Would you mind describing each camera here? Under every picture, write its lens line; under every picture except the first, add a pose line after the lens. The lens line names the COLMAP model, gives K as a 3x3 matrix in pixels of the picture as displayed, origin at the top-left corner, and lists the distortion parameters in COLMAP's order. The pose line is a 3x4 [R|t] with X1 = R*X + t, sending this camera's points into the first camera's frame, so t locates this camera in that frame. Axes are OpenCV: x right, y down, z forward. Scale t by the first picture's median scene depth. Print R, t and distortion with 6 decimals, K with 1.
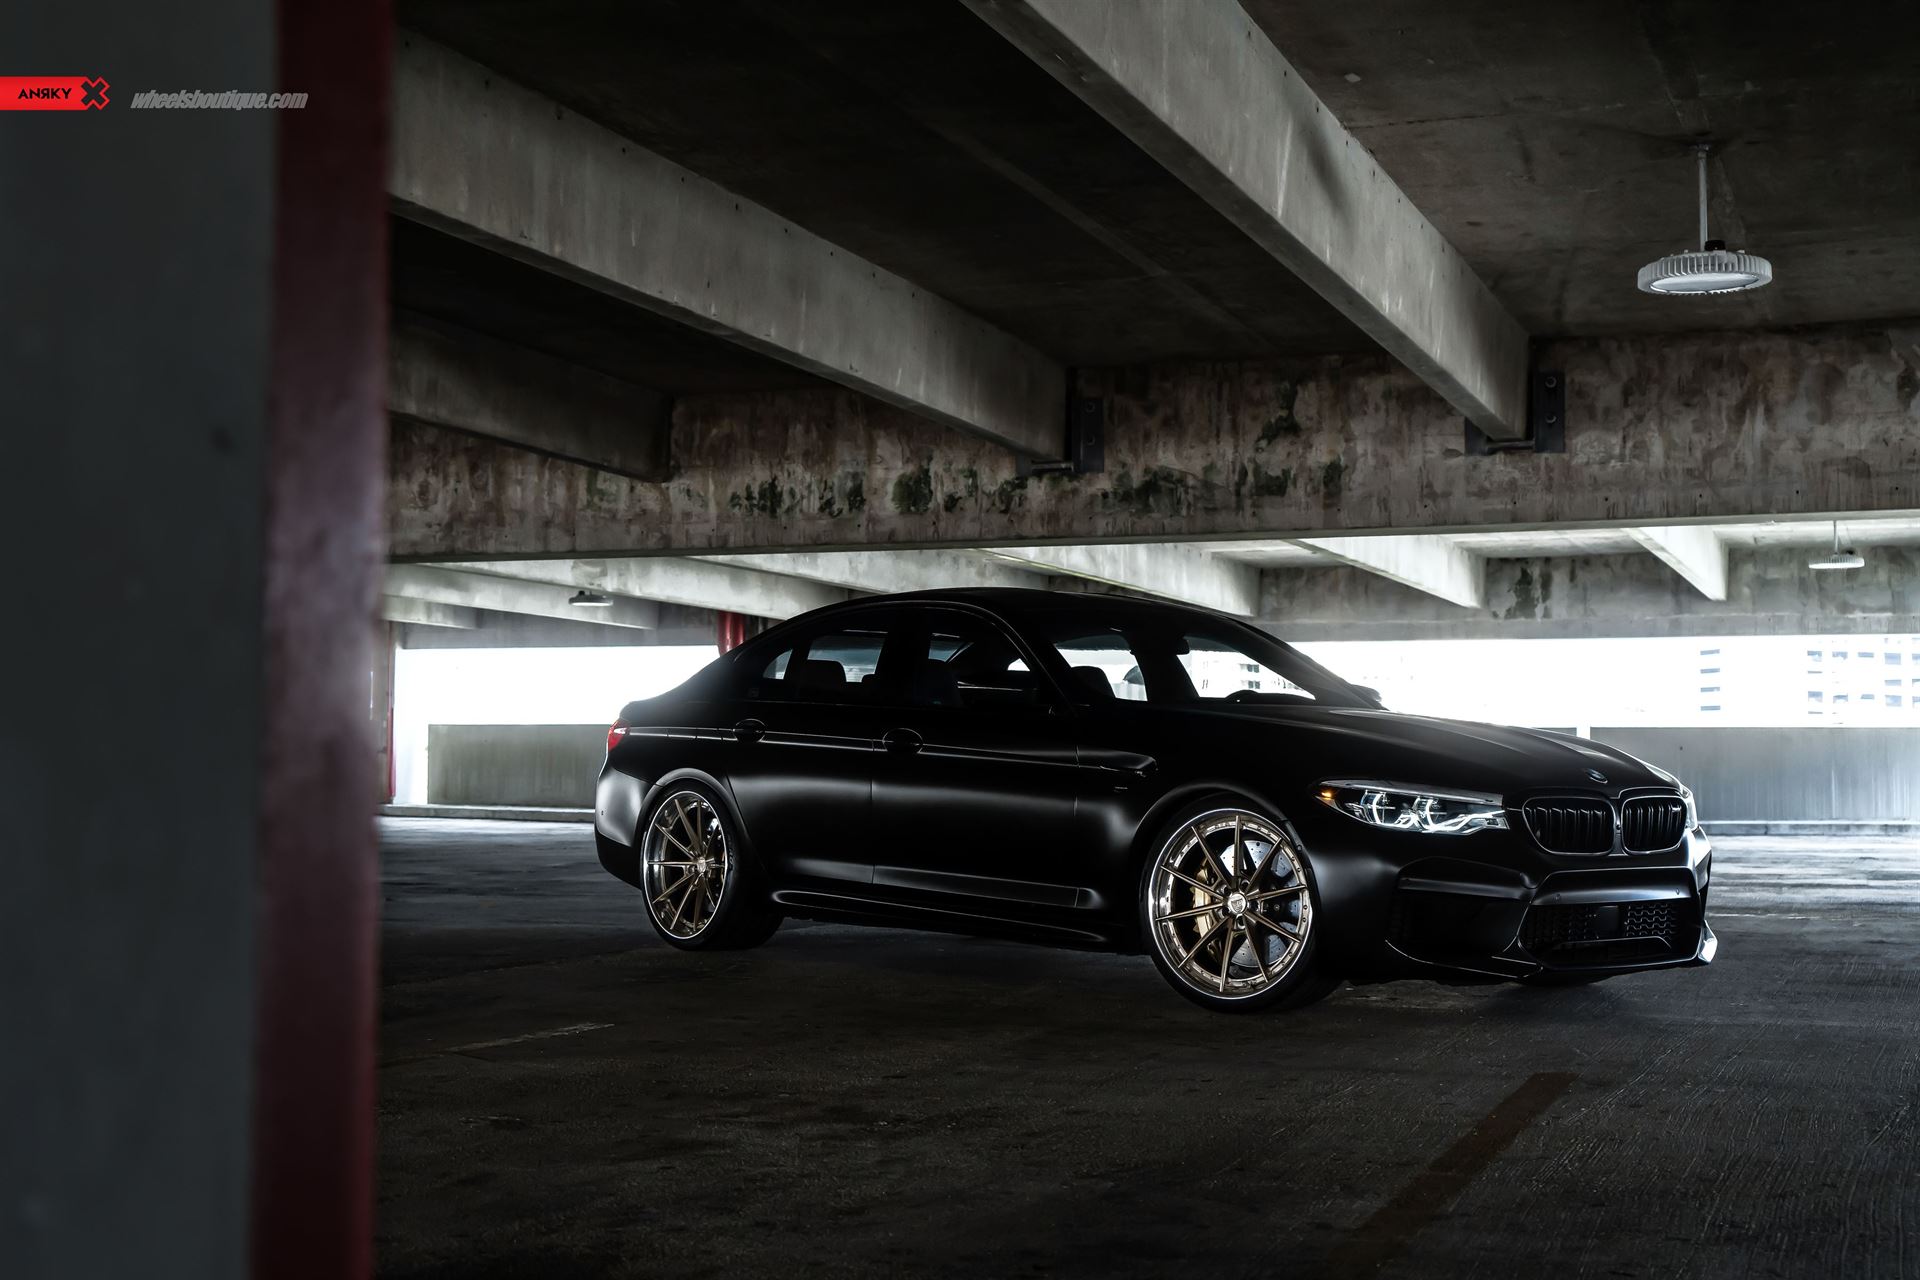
lens RADIAL K [[2464.3, 0, 958.4], [0, 2464.3, 649.4], [0, 0, 1]] dist [0.025126, 0.000000]
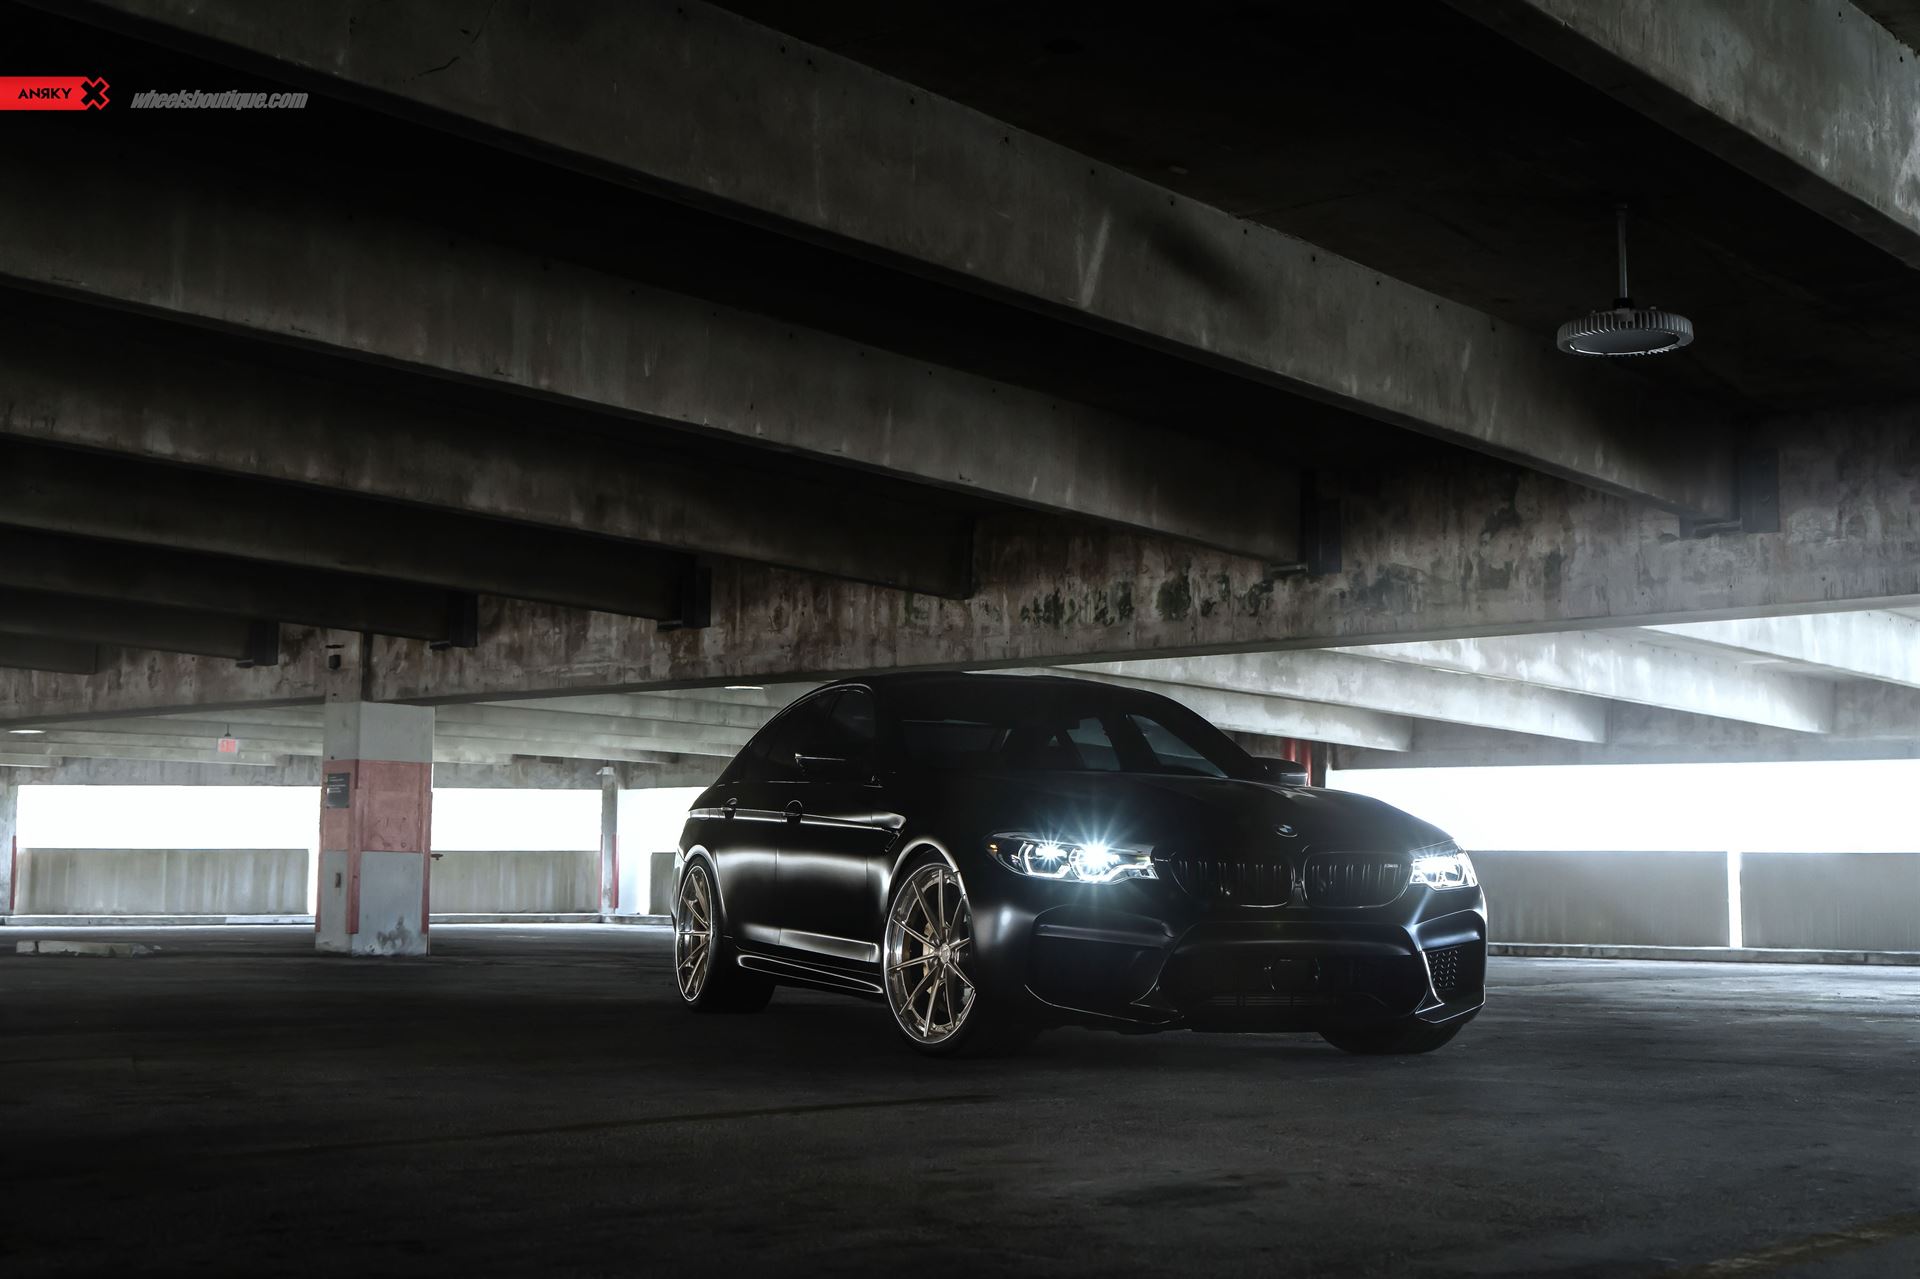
lens RADIAL K [[2467.2, 0, 961.1], [0, 2467.2, 631.2], [0, 0, 1]] dist [-0.001952, 0.000000]
pose [[0.941048, -0.029939, -0.336945, 0.257799], [0.007222, 0.997627, -0.068474, 0.020525], [0.338196, 0.062003, 0.939031, 0.002158]]
